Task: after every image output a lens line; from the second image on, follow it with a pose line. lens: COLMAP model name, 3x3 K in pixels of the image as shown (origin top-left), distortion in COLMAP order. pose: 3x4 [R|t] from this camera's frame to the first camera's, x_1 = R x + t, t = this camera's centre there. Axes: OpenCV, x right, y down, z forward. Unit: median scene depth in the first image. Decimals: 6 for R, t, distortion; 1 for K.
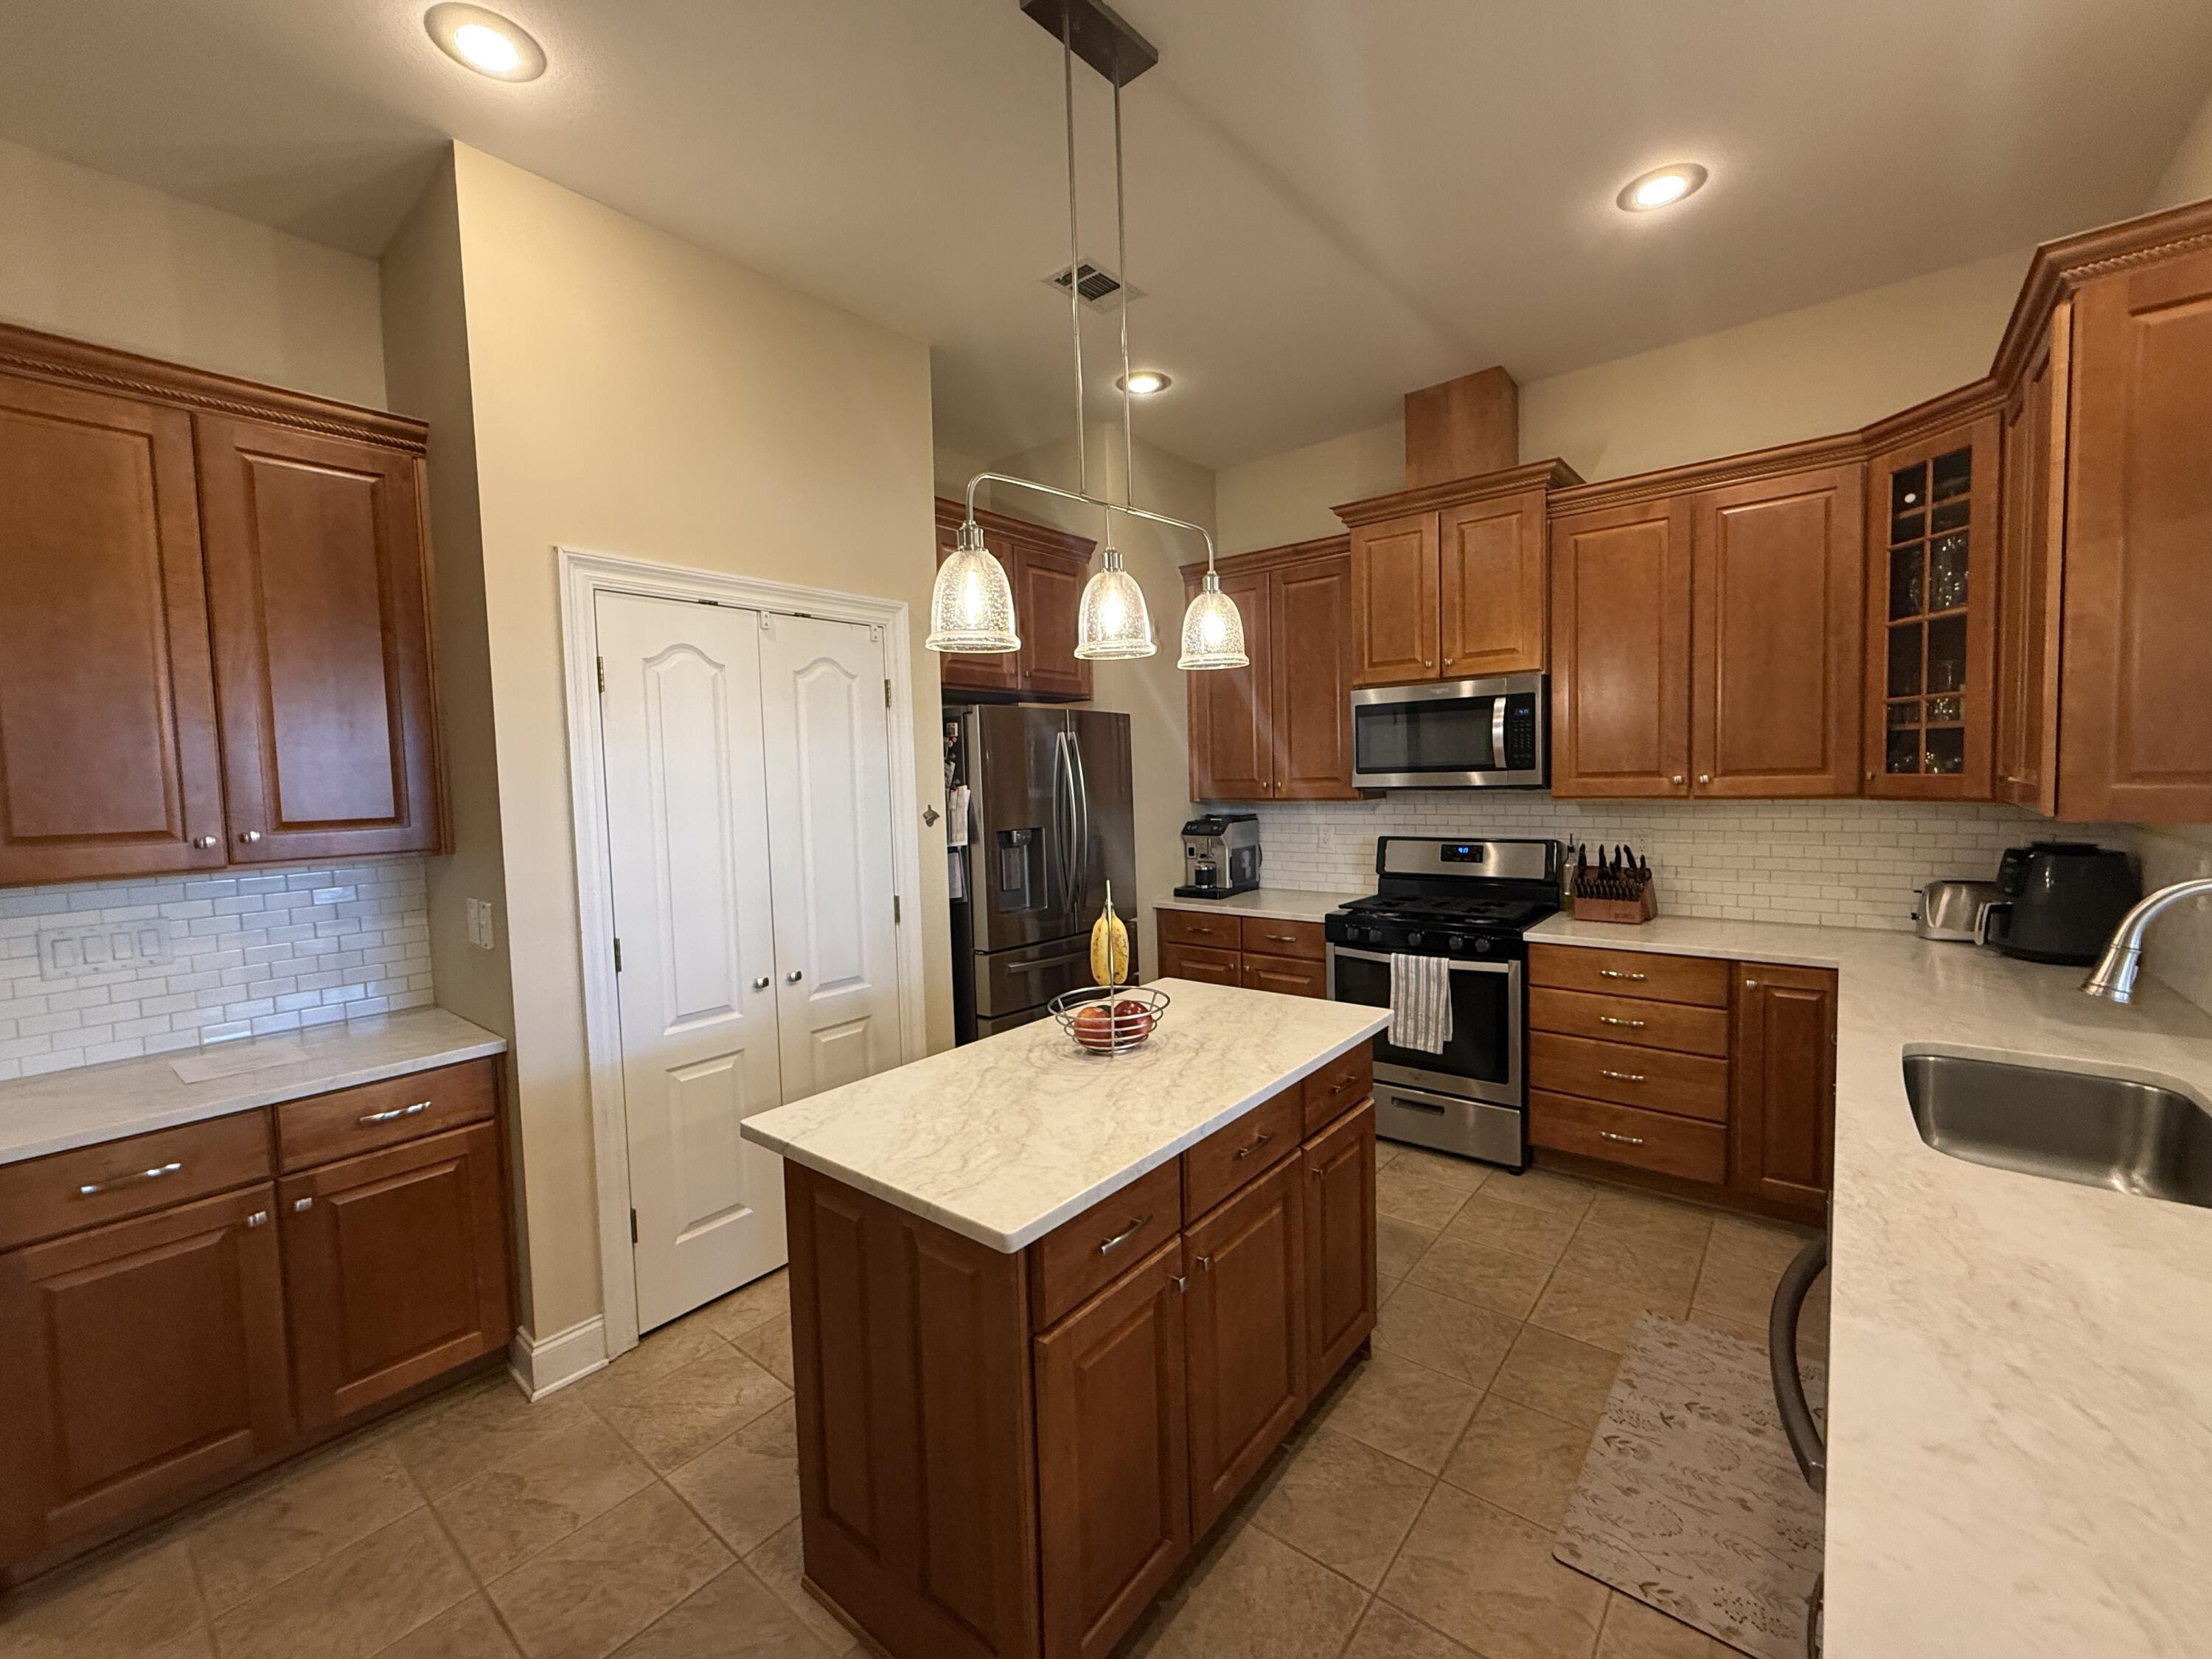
lens RADIAL K [[900.1, 0, 1107.6], [0, 900.1, 825.8], [0, 0, 1]] dist [-0.000122, 0.000326]
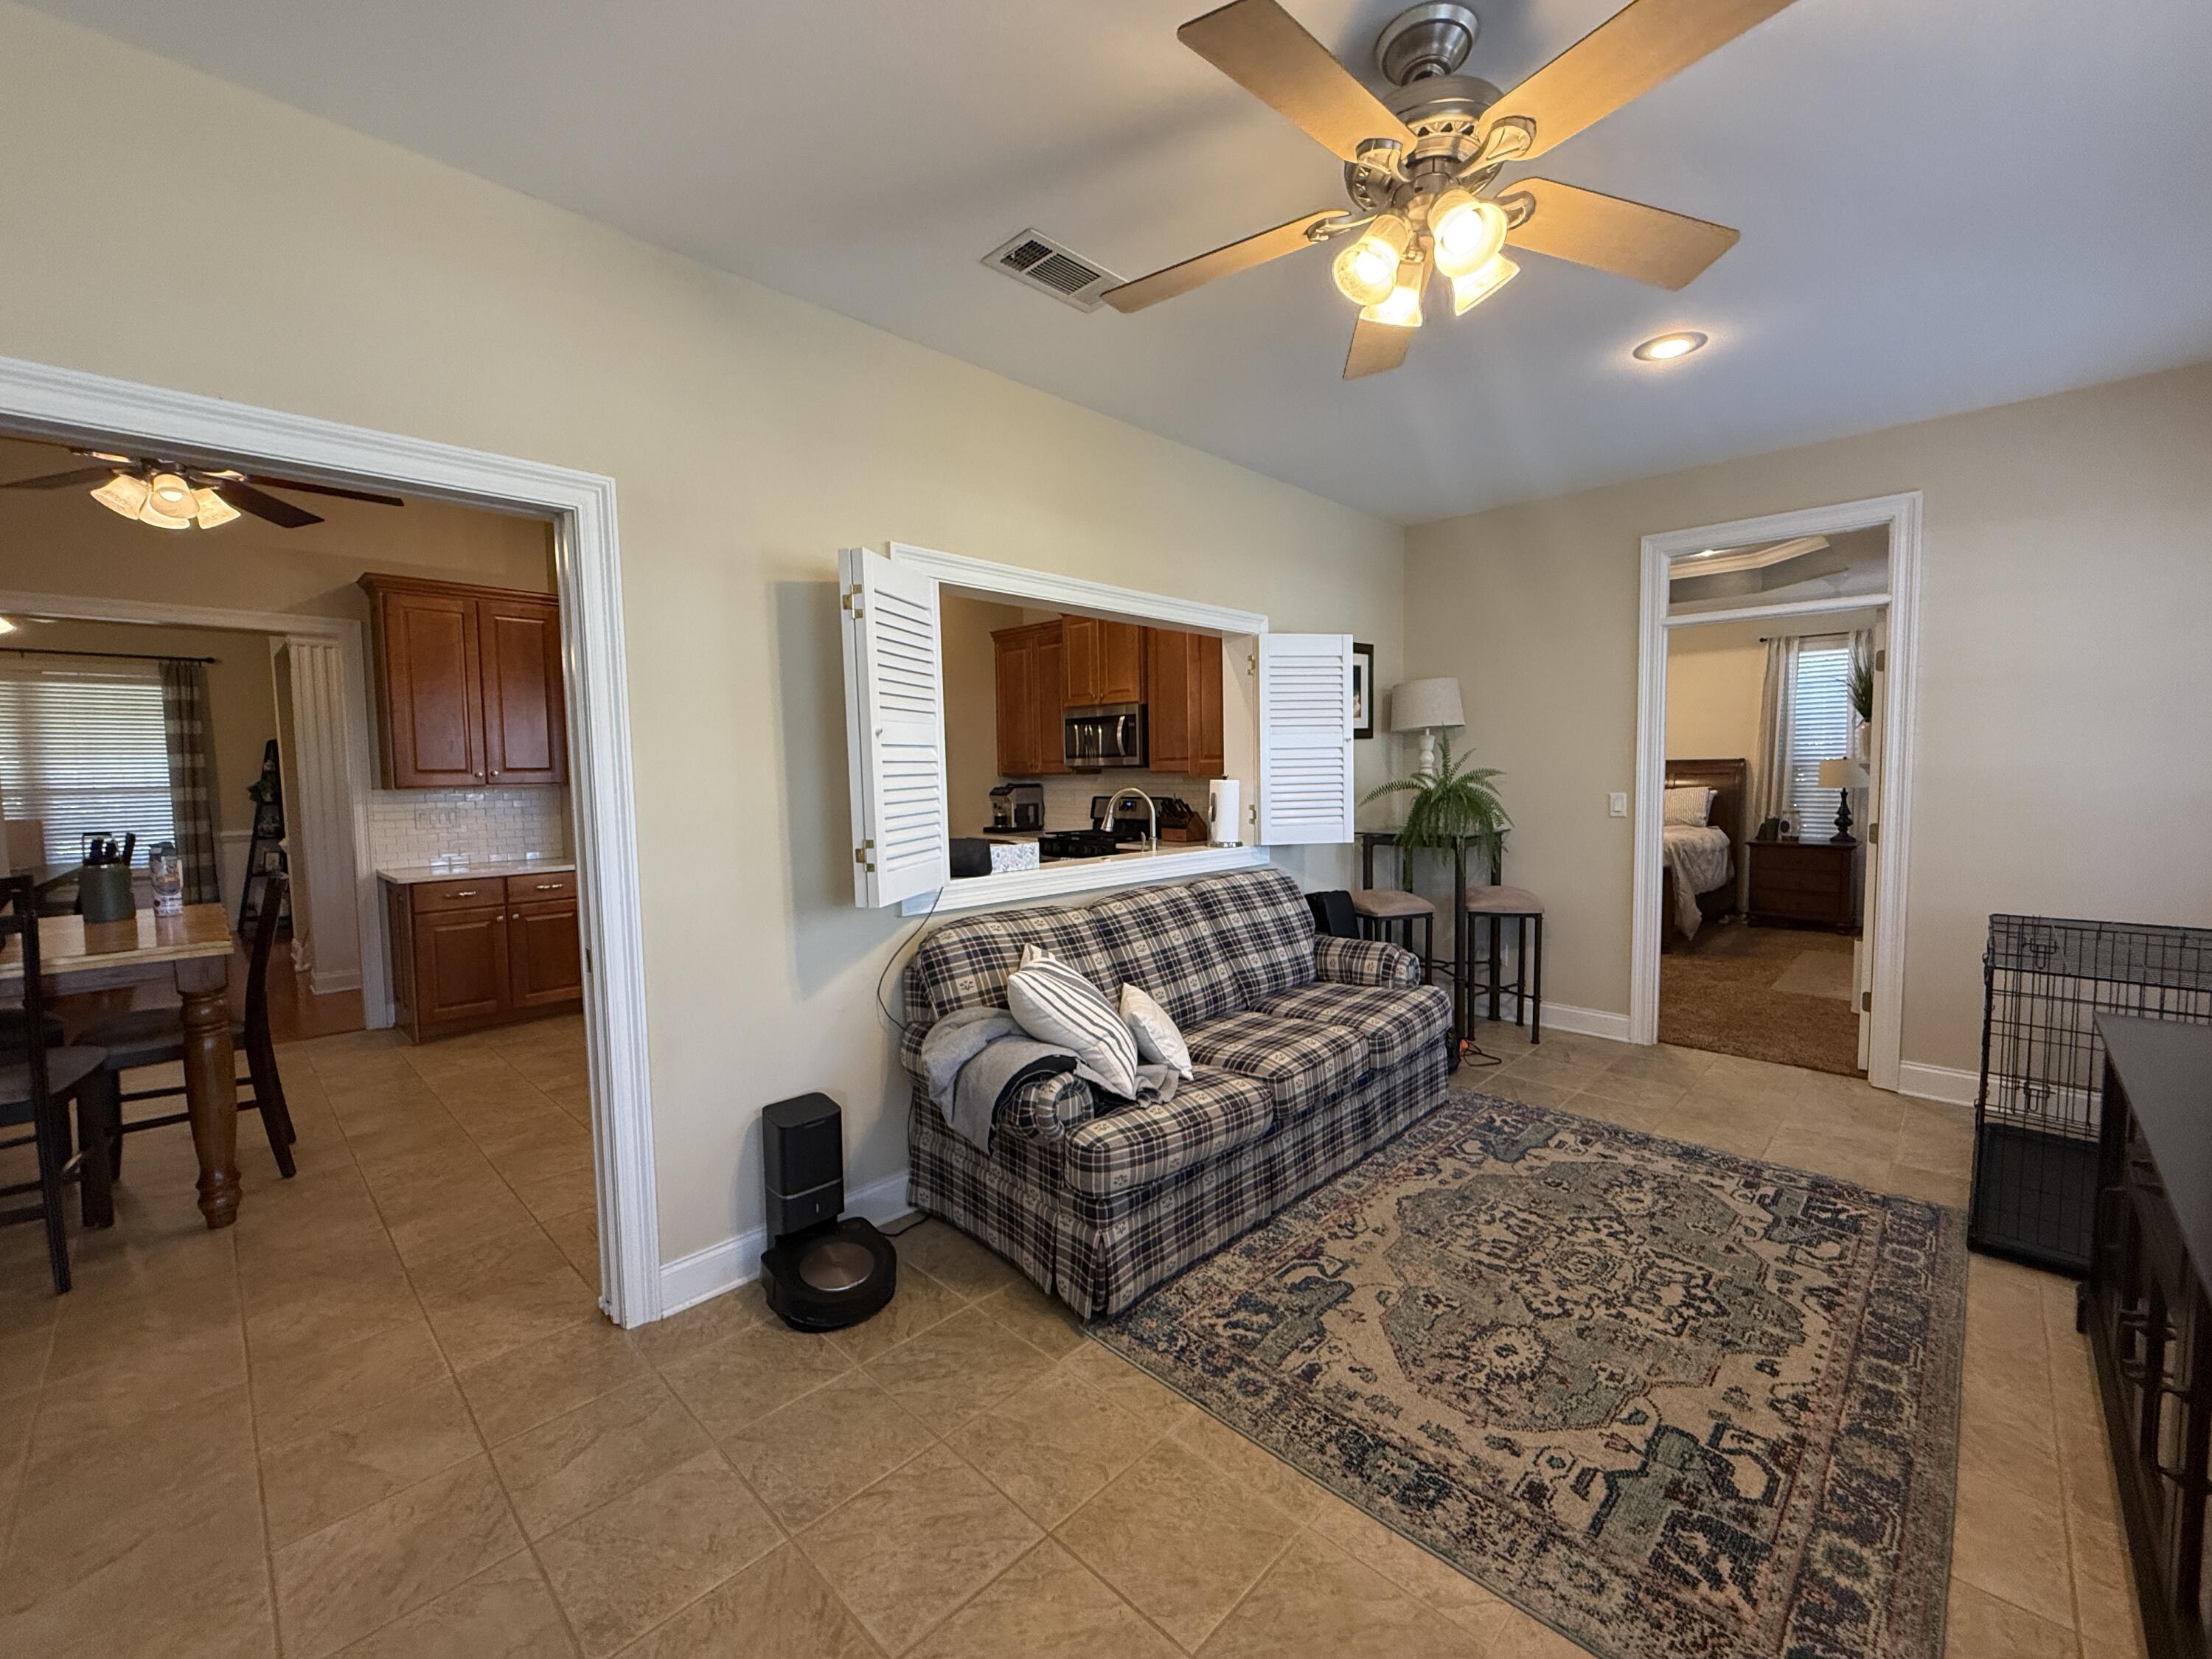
lens RADIAL K [[900.1, 0, 1106.1], [0, 900.1, 827.3], [0, 0, 1]] dist [-0.000122, 0.000326]
pose [[0.996099, 0.019886, -0.085976, 0.700792], [-0.019265, 0.999782, 0.008043, 0.082211], [0.086117, -0.006356, 0.996265, -0.991441]]
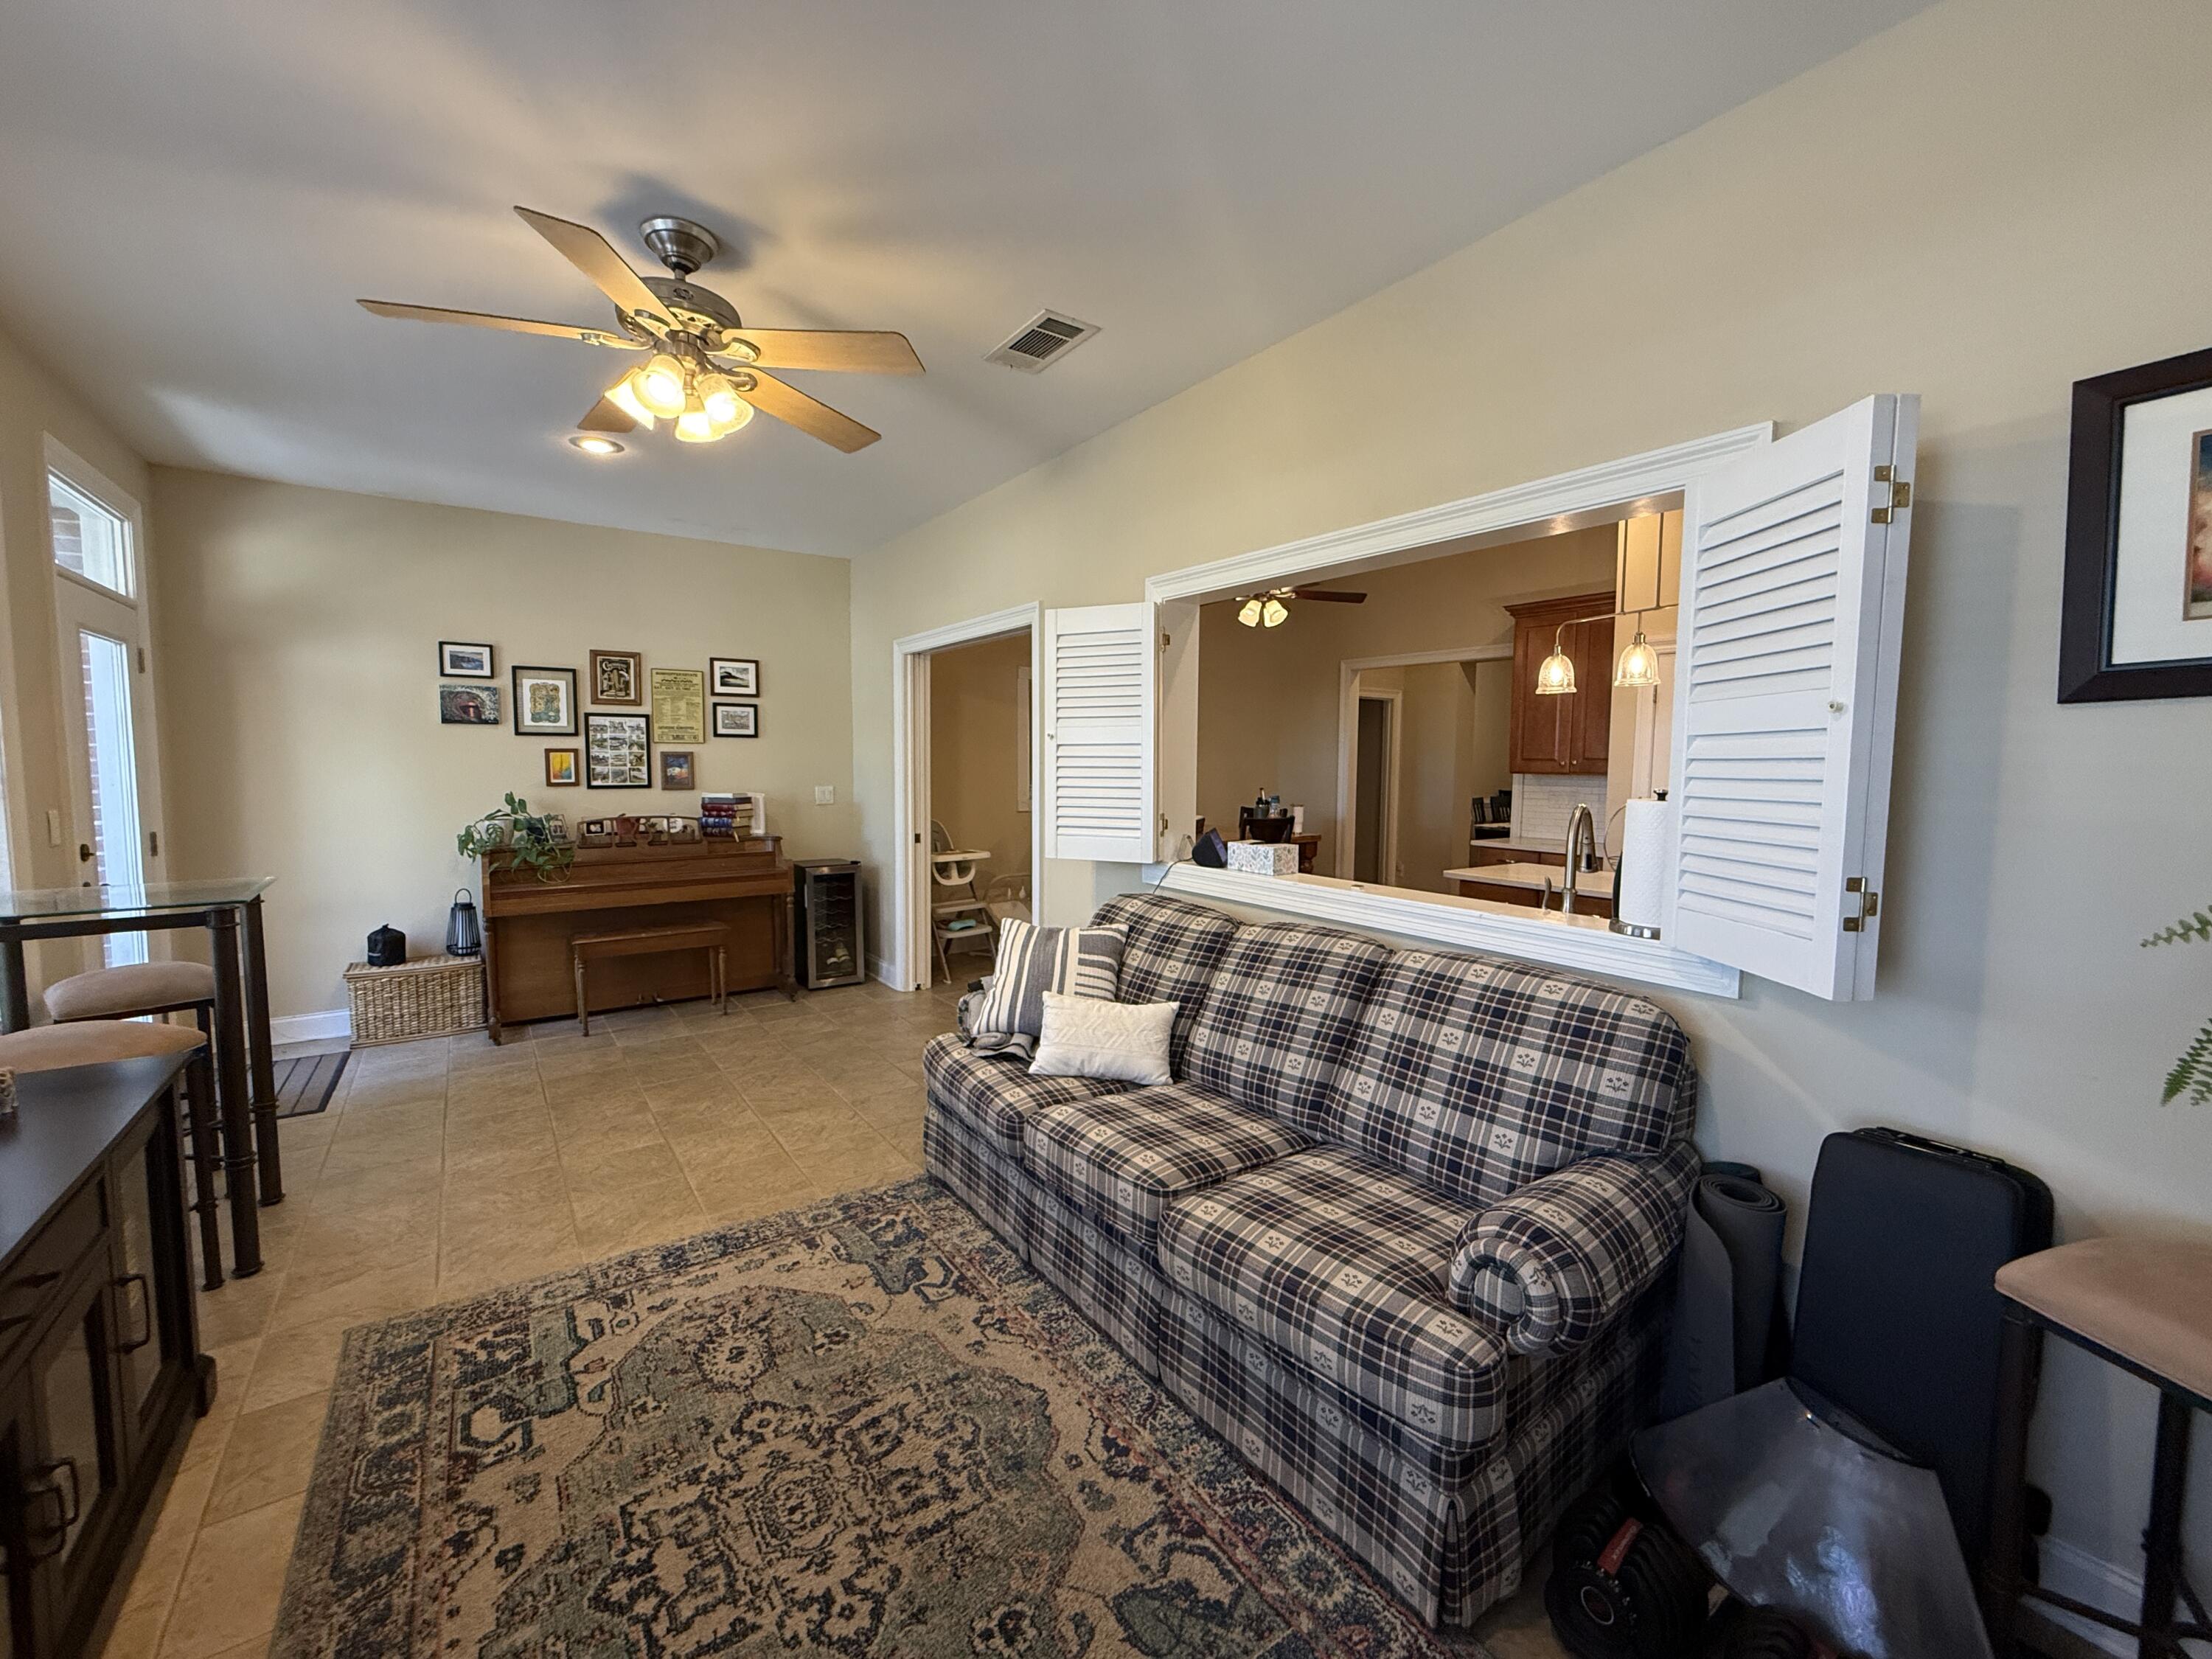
lens RADIAL K [[900.1, 0, 1106.6], [0, 900.1, 827.7], [0, 0, 1]] dist [-0.000122, 0.000326]
pose [[-0.266214, 0.100113, -0.958701, 1.597463], [-0.060059, 0.990937, 0.120157, -0.027637], [0.962041, 0.089566, -0.257788, 0.272495]]
